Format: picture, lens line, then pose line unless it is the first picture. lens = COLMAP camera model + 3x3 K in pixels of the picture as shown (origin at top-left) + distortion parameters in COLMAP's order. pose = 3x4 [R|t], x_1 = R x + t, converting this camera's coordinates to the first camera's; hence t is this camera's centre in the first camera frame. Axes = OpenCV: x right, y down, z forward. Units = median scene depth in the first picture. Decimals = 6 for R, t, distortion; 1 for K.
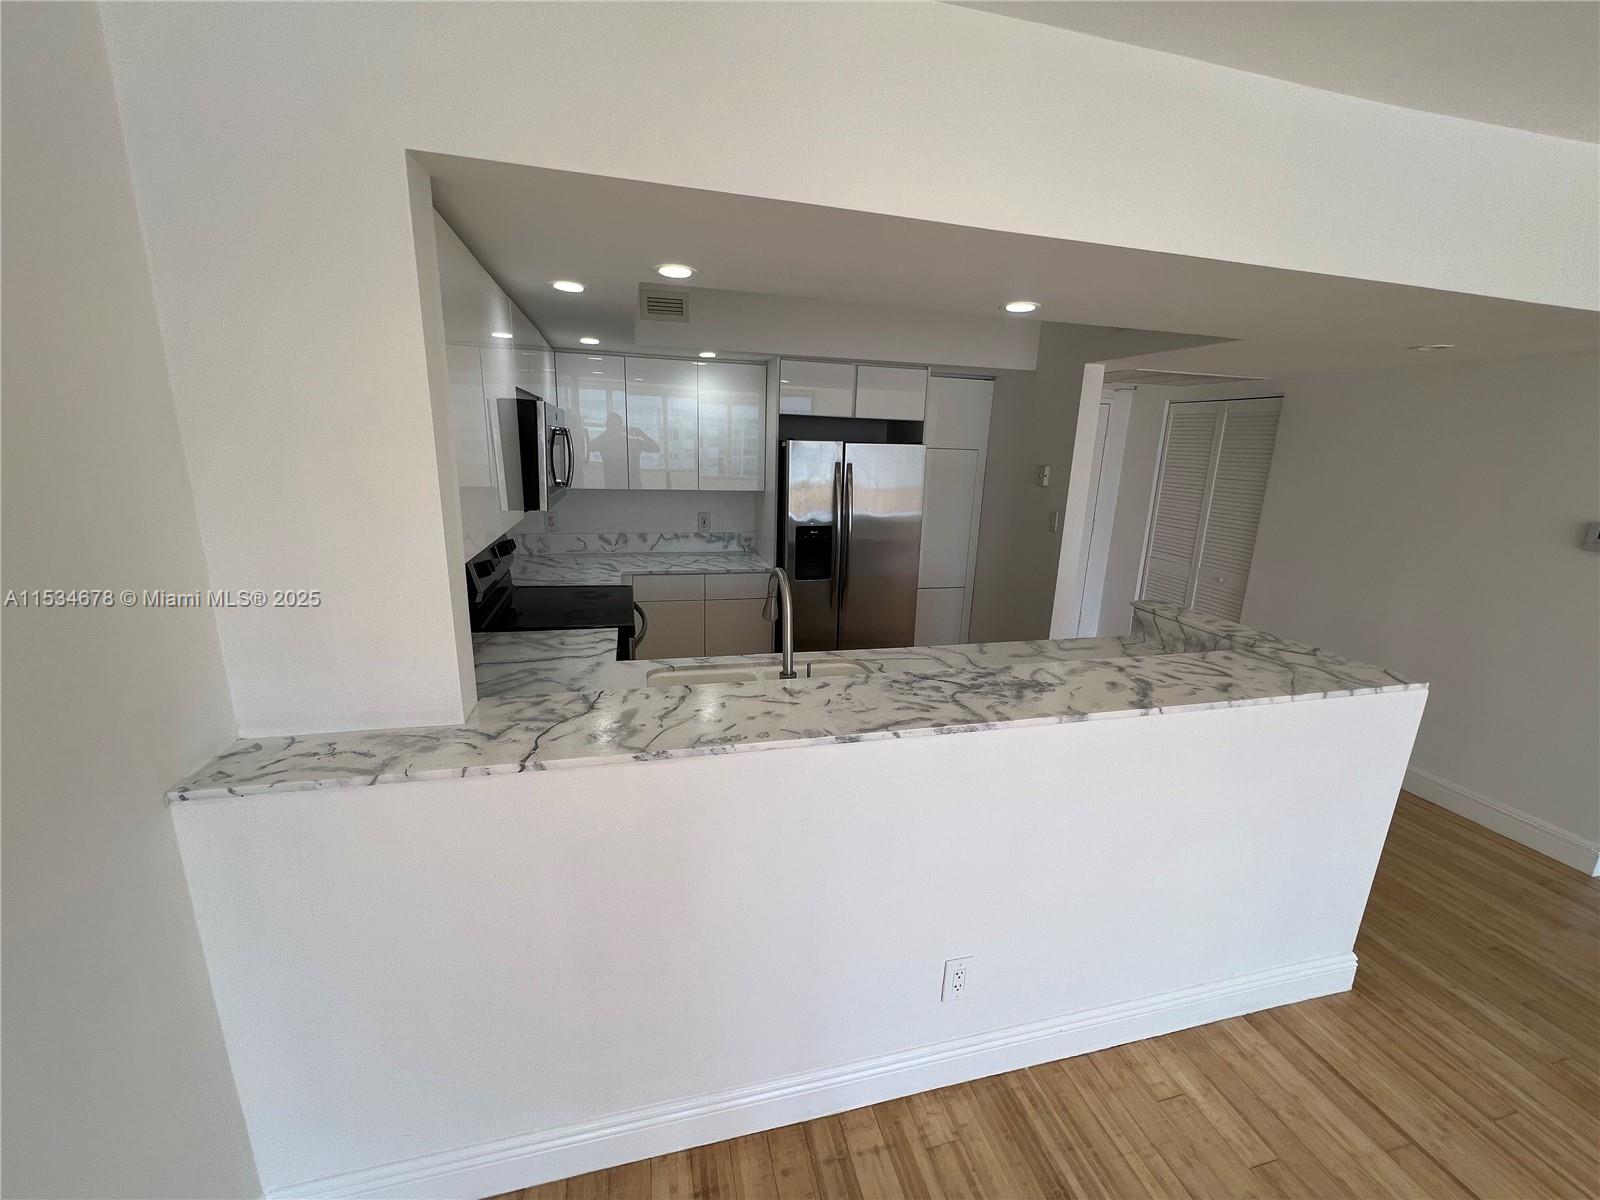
lens RADIAL K [[642.5, 0, 804.4], [0, 642.5, 602.2], [0, 0, 1]] dist [0.002088, -0.000200]
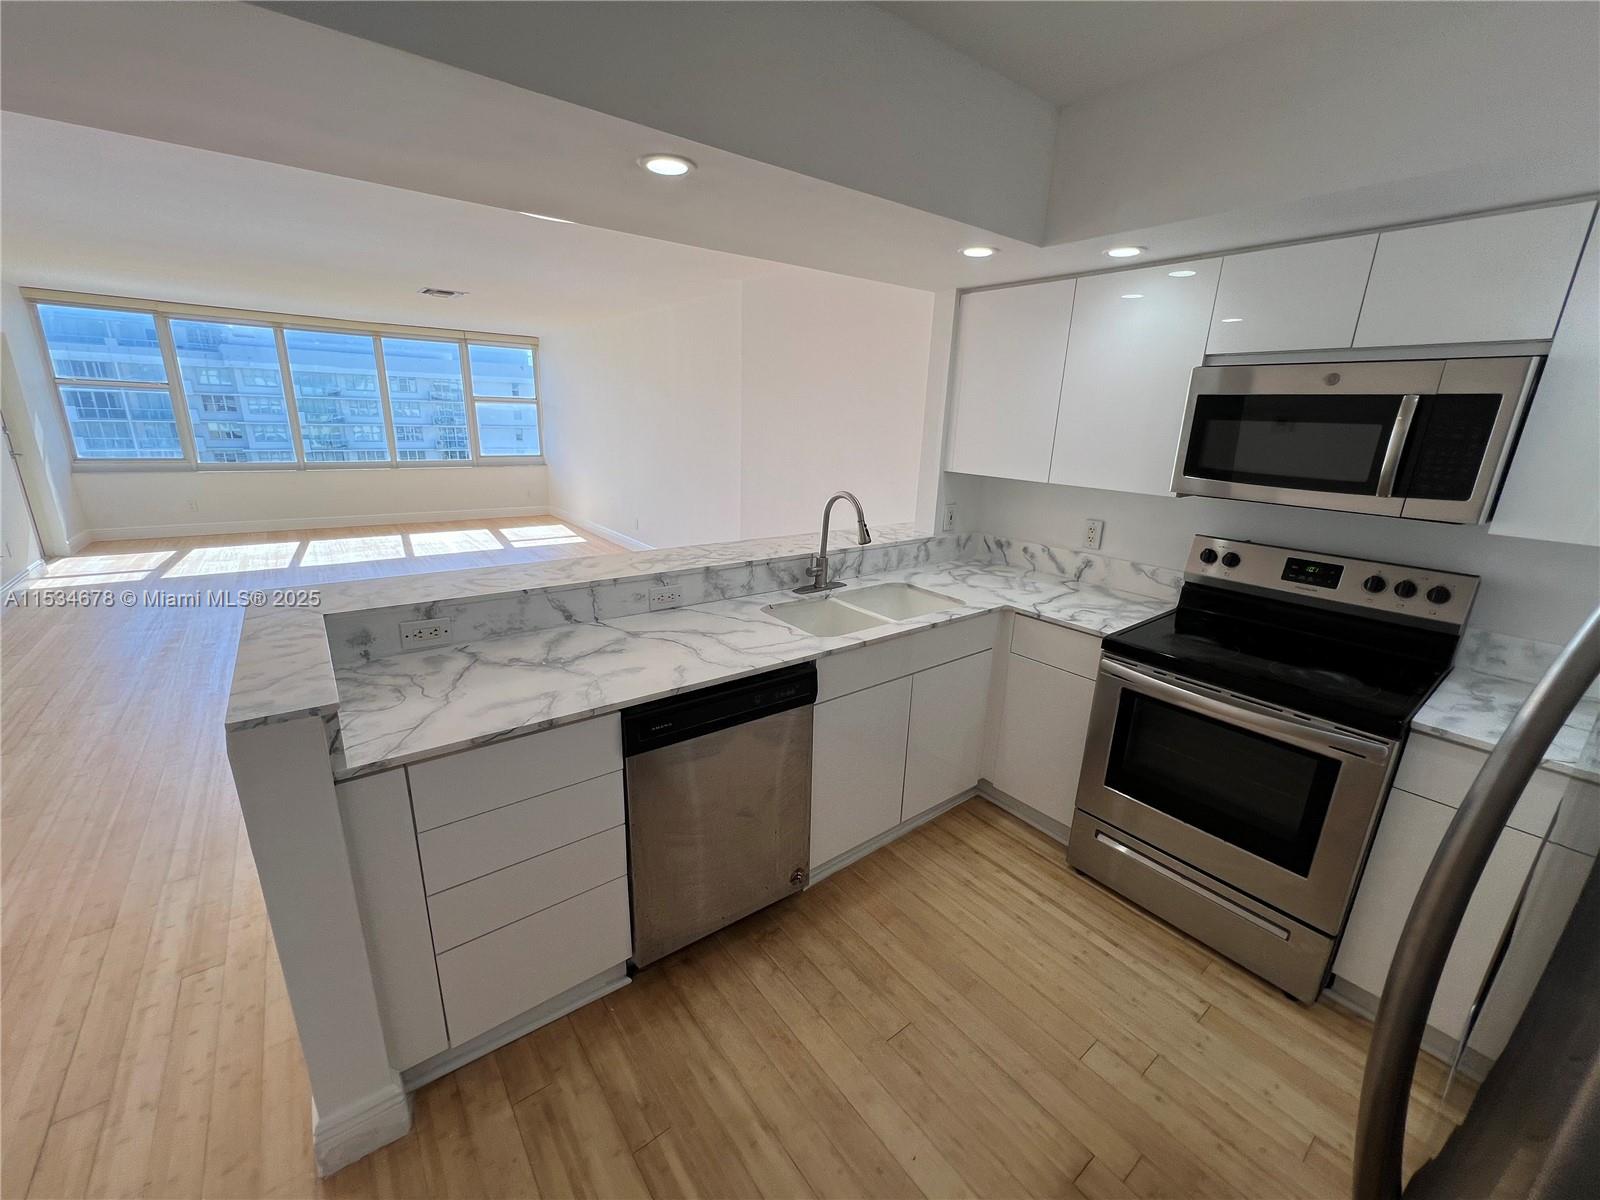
lens RADIAL K [[639.9, 0, 802.1], [0, 639.9, 603.7], [0, 0, 1]] dist [-0.002470, 0.000930]
pose [[-0.917469, 0.050486, -0.394591, 0.579765], [-0.156045, 0.866741, 0.473719, -0.465414], [0.365924, 0.496196, -0.787330, 2.122175]]
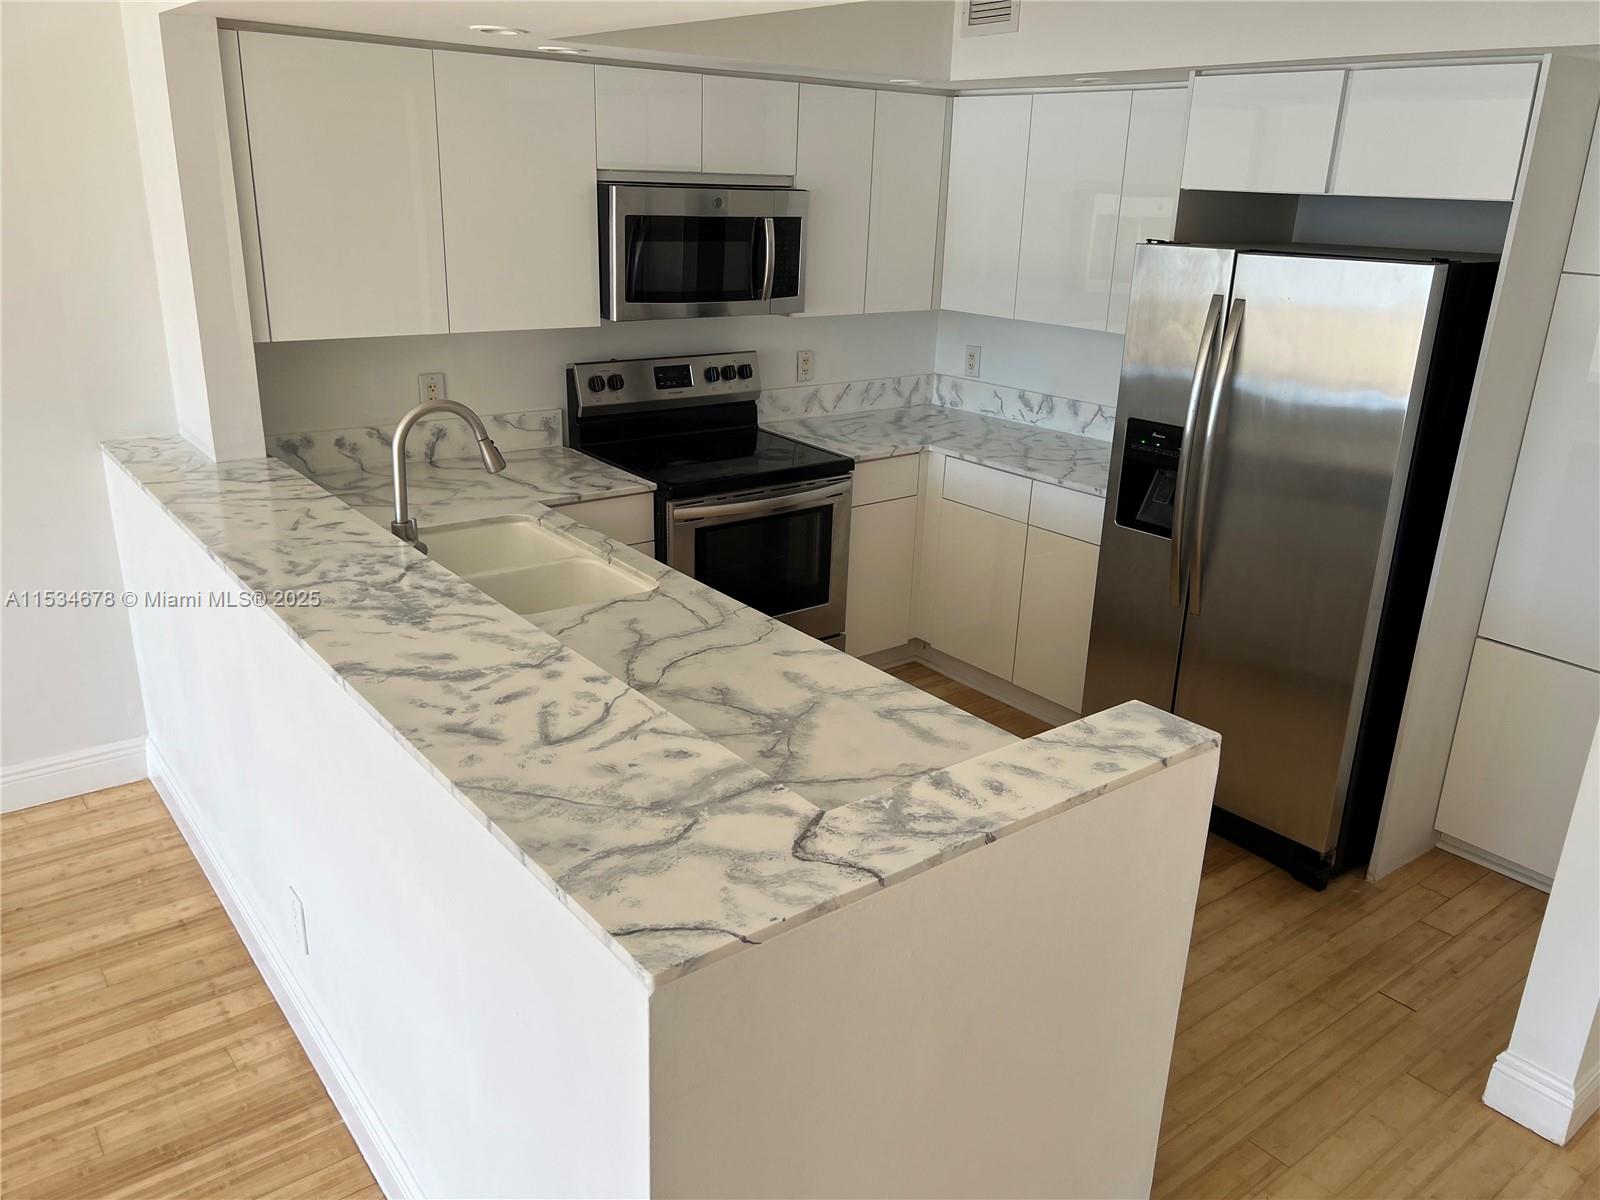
lens RADIAL K [[1201.9, 0, 802.3], [0, 1201.9, 602.0], [0, 0, 1]] dist [0.057020, -0.065099]
pose [[0.394759, 0.286591, -0.872944, 1.541908], [-0.239860, 0.949305, 0.203193, -0.228982], [0.886923, 0.129172, 0.443488, 0.757449]]
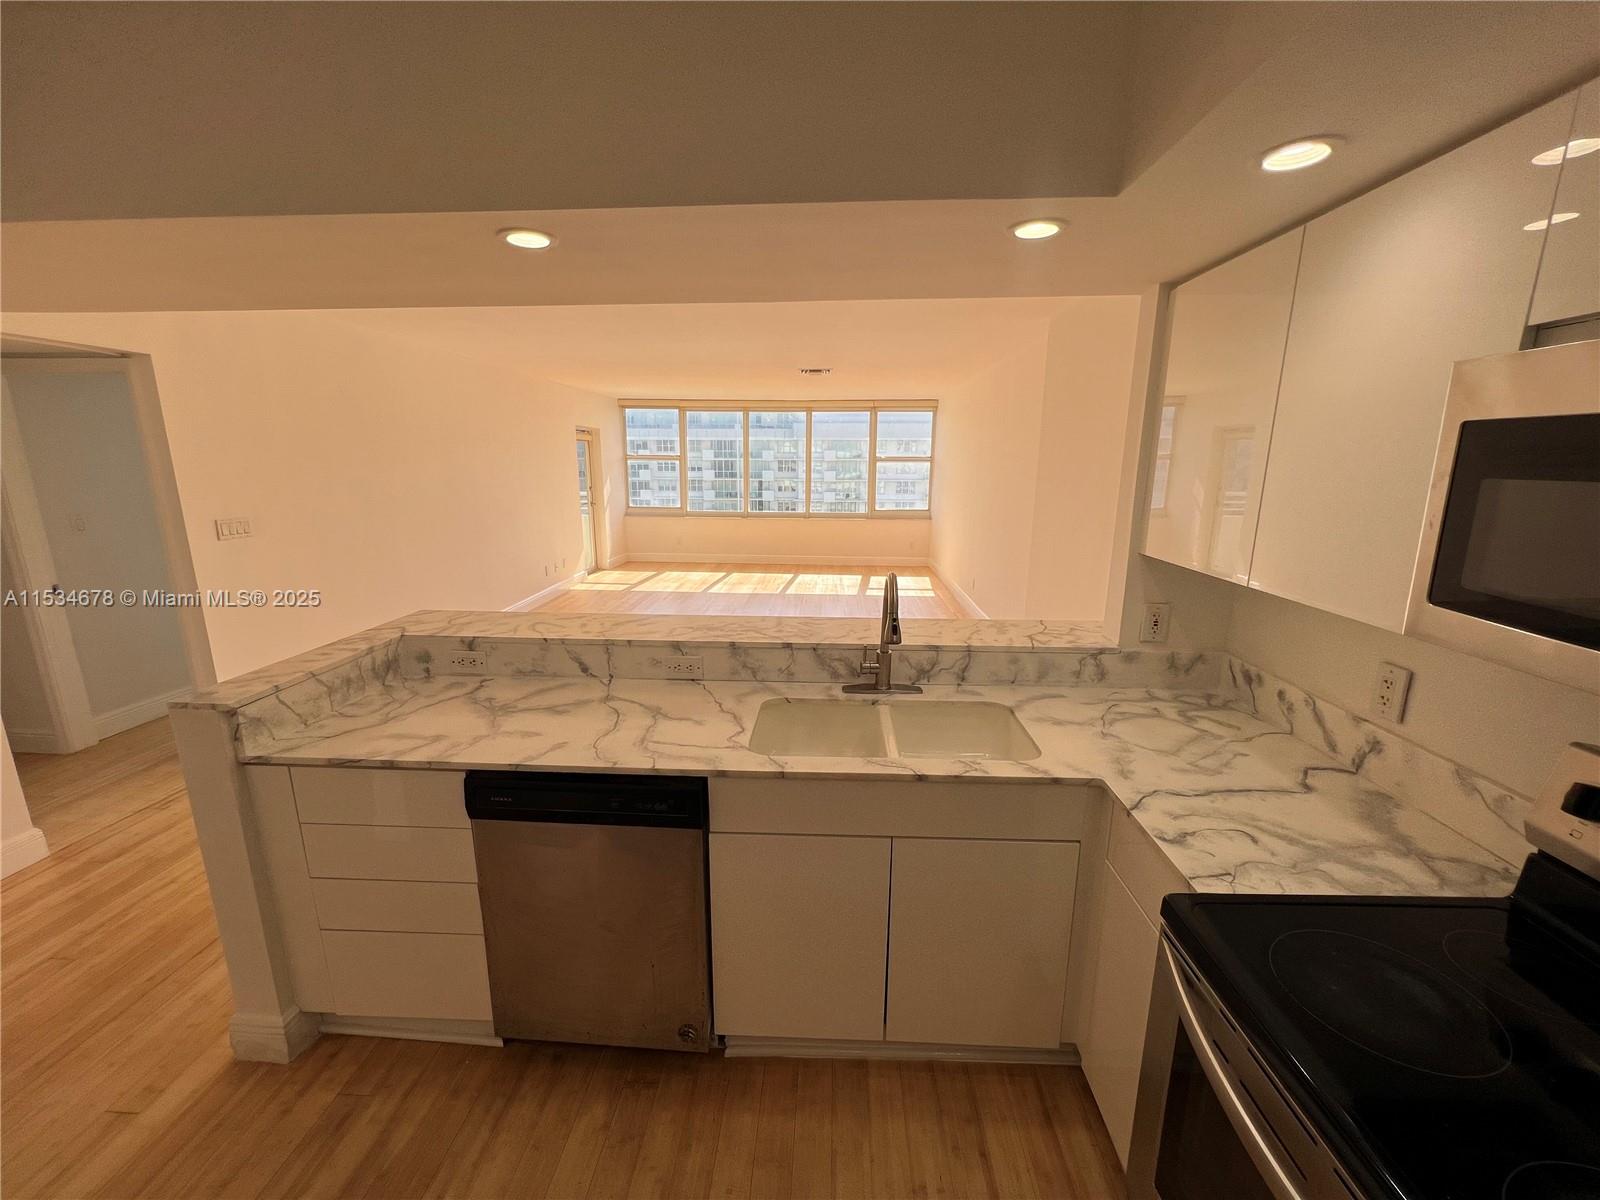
lens RADIAL K [[639.9, 0, 803.1], [0, 639.9, 603.6], [0, 0, 1]] dist [-0.002470, 0.000930]
pose [[-0.953730, -0.101769, 0.282918, -0.197335], [0.037134, 0.893899, 0.446727, -0.472743], [-0.298363, 0.436563, -0.848759, 1.930364]]
